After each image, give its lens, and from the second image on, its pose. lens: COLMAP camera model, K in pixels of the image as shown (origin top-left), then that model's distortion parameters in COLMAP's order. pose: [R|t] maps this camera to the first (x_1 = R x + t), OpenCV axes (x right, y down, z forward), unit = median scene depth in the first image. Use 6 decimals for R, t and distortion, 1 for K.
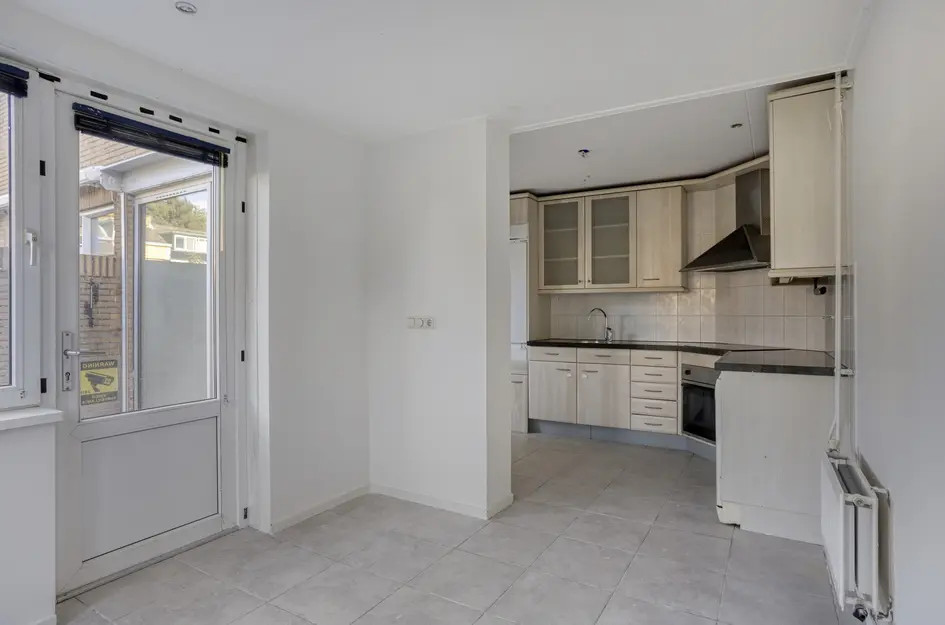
lens RADIAL K [[509.4, 0, 475.8], [0, 509.4, 311.9], [0, 0, 1]] dist [-0.003460, 0.001206]
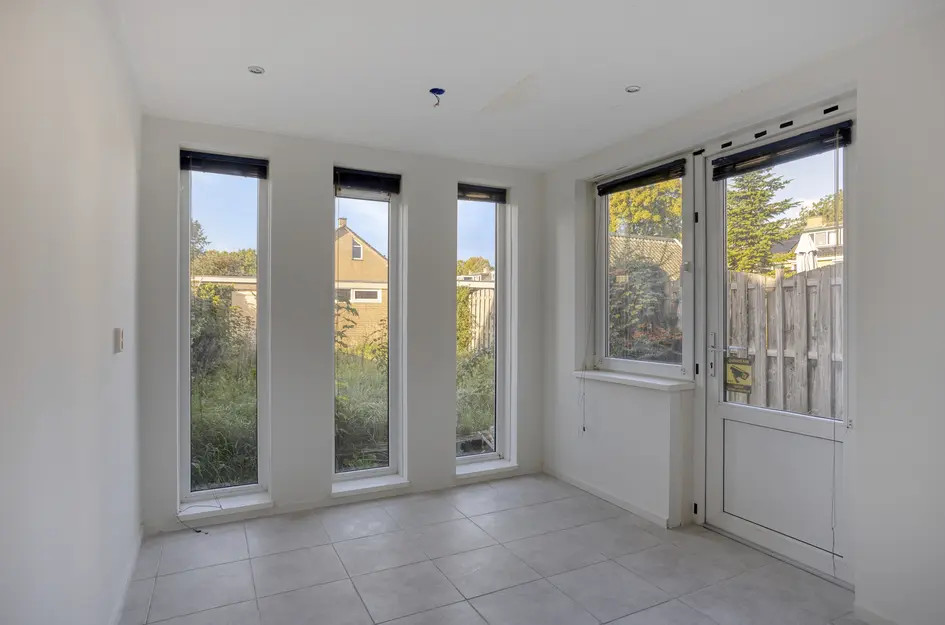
lens RADIAL K [[536.9, 0, 476.0], [0, 536.9, 311.3], [0, 0, 1]] dist [-0.007922, -0.000918]
pose [[-0.542184, -0.006177, -0.840237, 0.673607], [-0.003750, 0.999981, -0.004931, -0.006844], [0.840251, 0.000478, -0.542197, 1.151802]]
